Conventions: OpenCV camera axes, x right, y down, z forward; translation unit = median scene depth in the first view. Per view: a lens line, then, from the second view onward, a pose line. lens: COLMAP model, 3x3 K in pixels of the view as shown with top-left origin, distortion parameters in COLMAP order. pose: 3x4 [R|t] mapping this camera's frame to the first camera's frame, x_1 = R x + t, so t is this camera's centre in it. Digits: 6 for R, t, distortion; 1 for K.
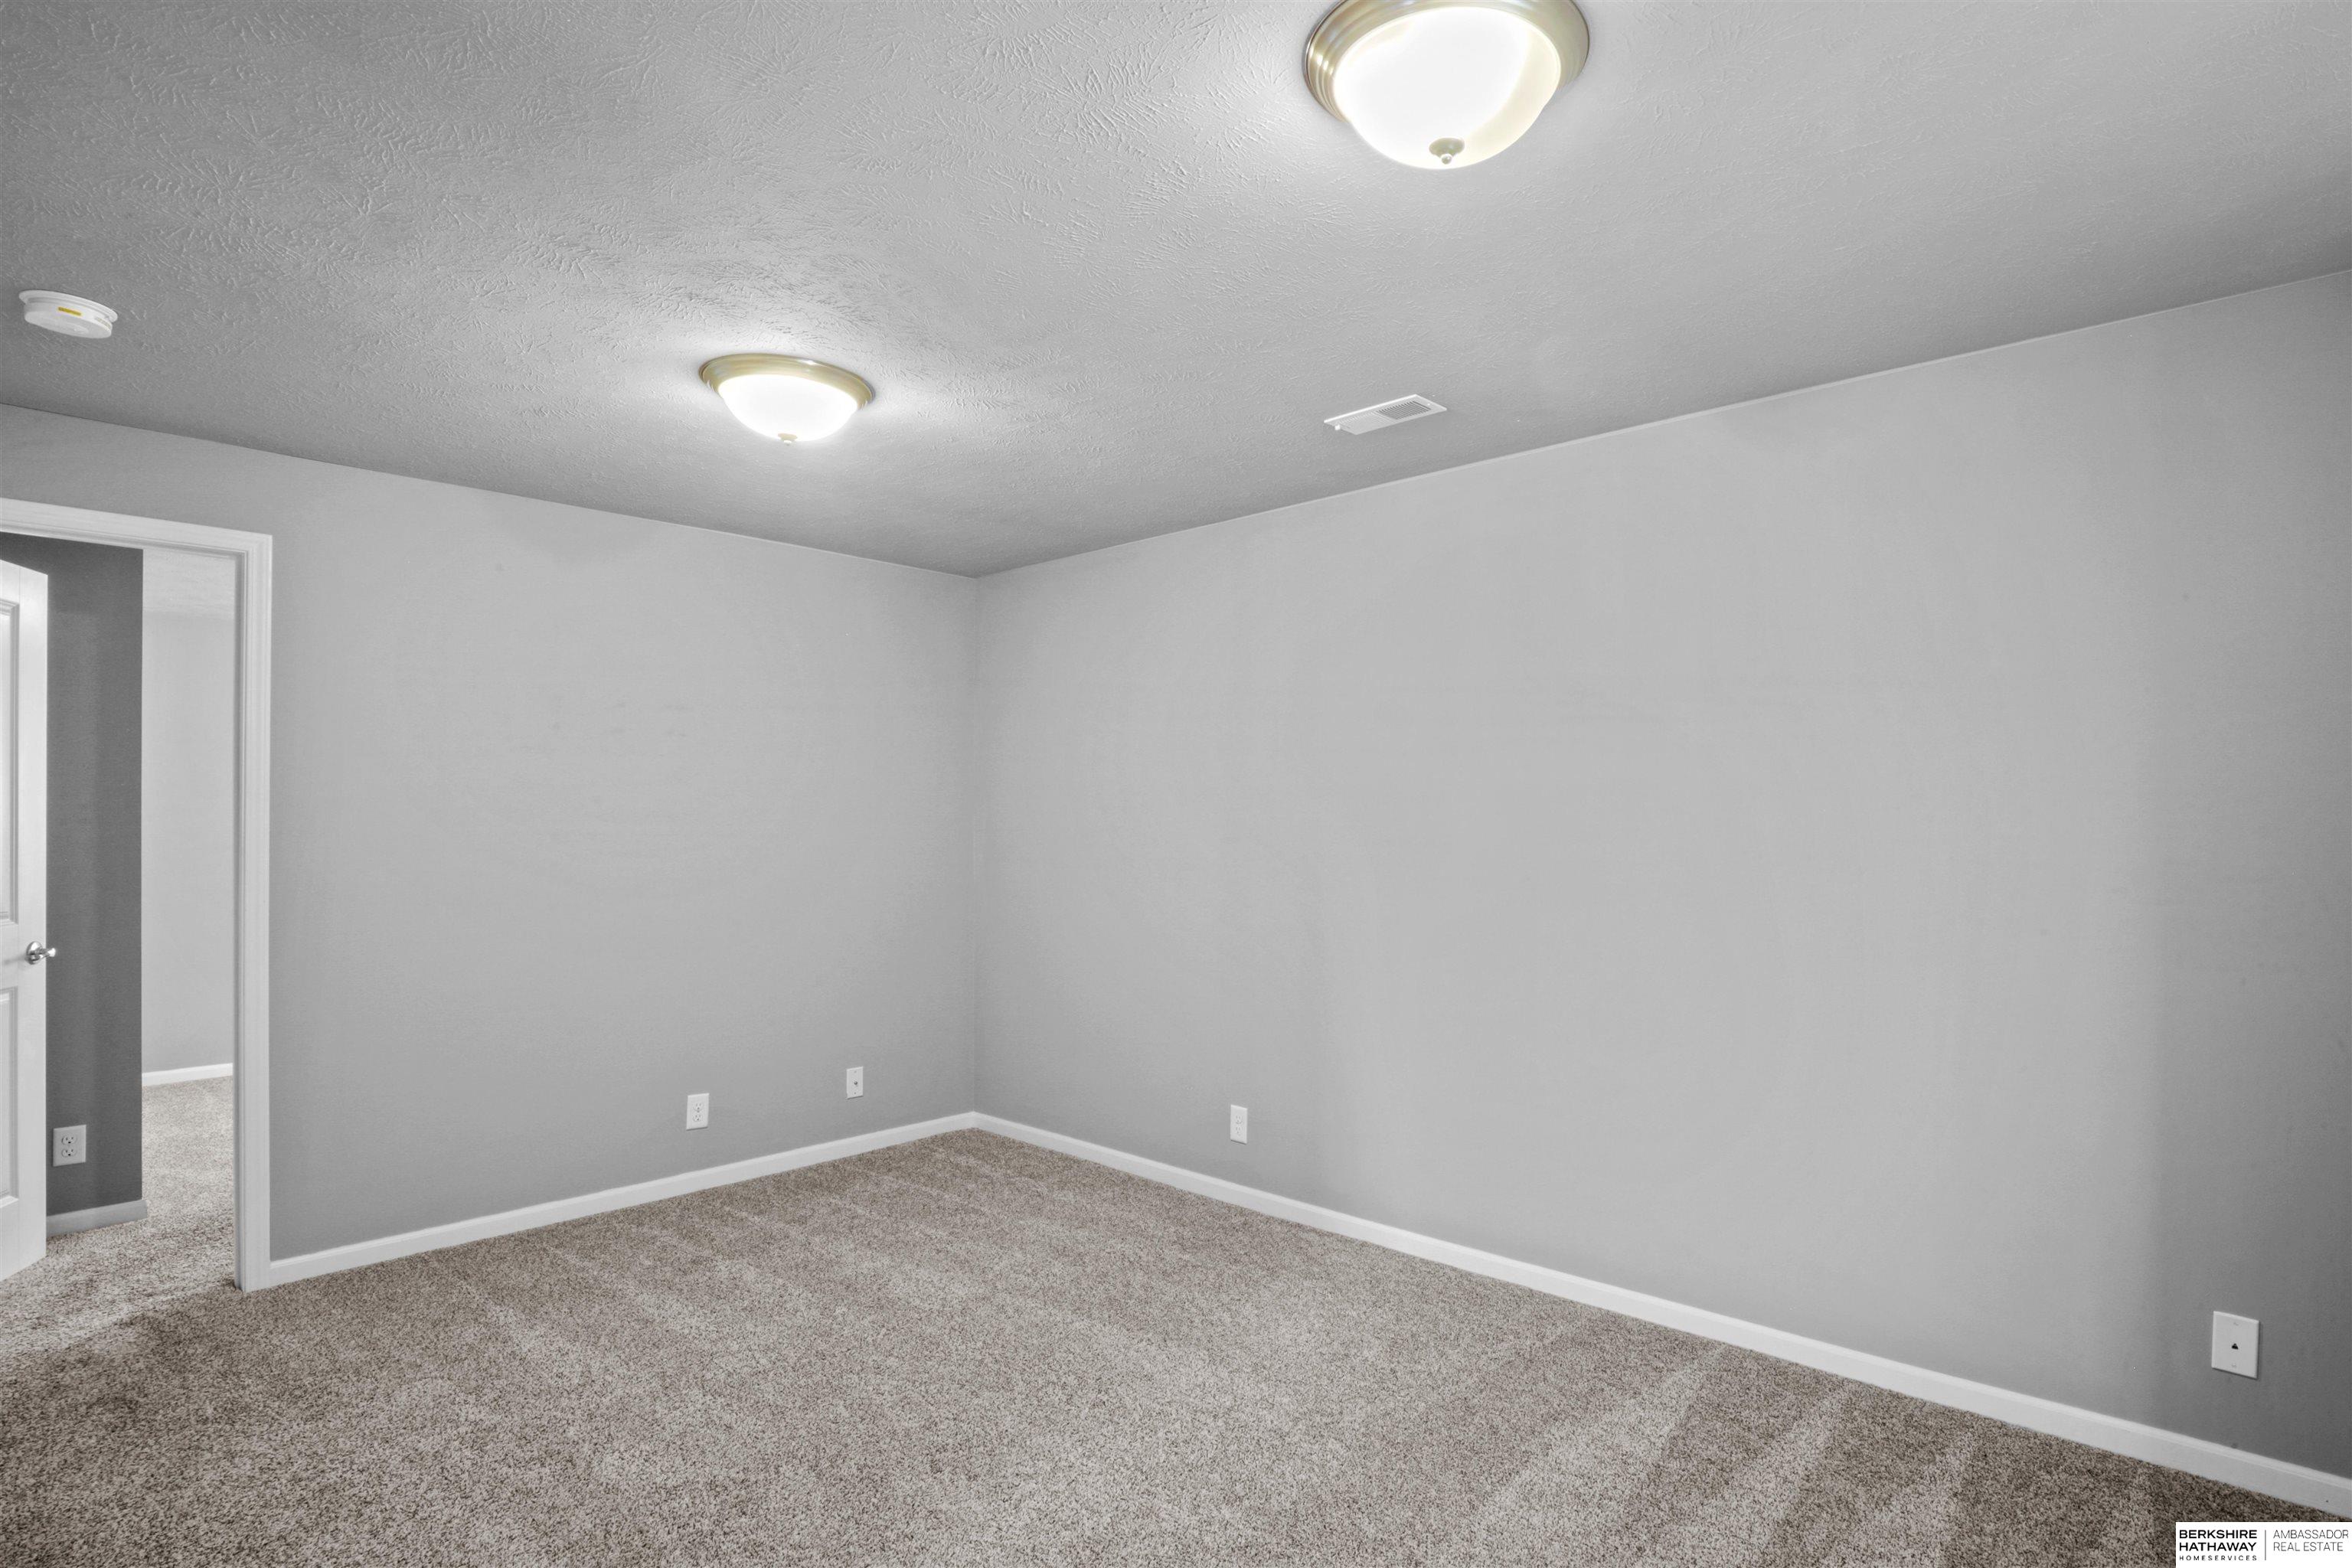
lens RADIAL K [[1224.2, 0, 1171.6], [0, 1224.2, 808.0], [0, 0, 1]] dist [0.000880, 0.000703]
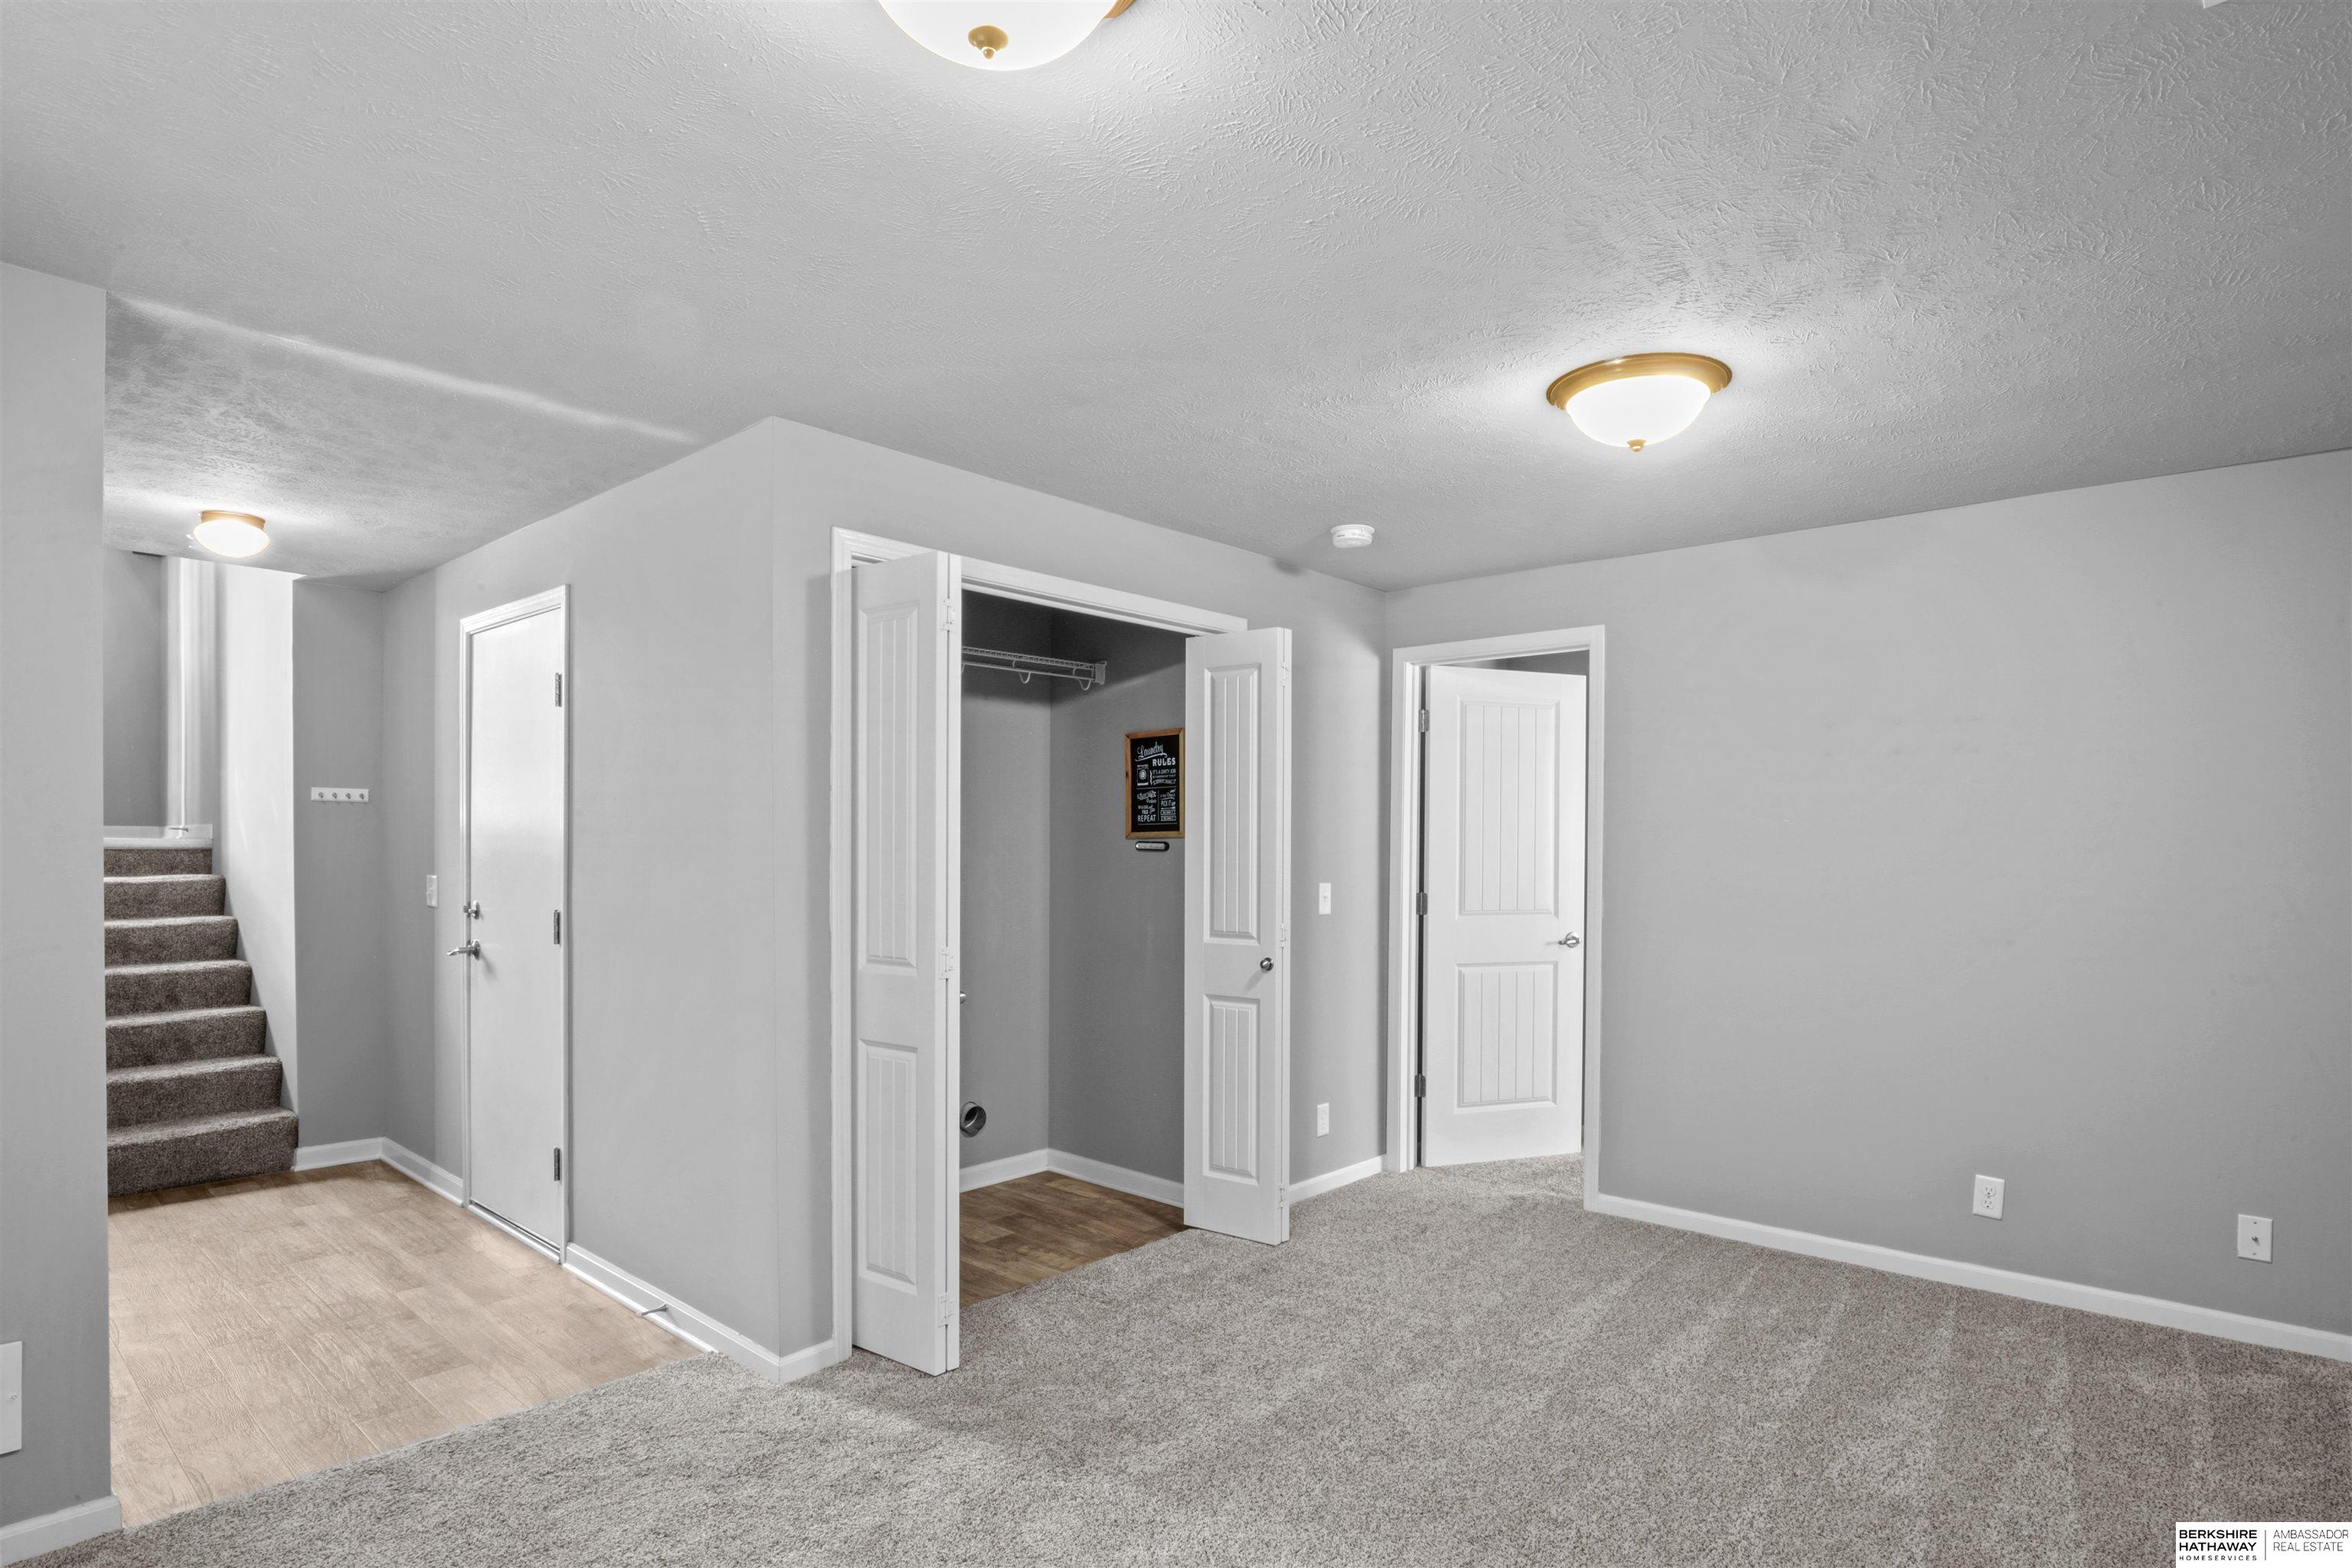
lens RADIAL K [[1224.2, 0, 1211.8], [0, 1224.2, 847.3], [0, 0, 1]] dist [0.000880, 0.000703]
pose [[0.059902, 0.002600, -0.998201, 0.500889], [0.011050, 0.999934, 0.003268, -0.000698], [0.998143, -0.011226, 0.059869, 0.503149]]
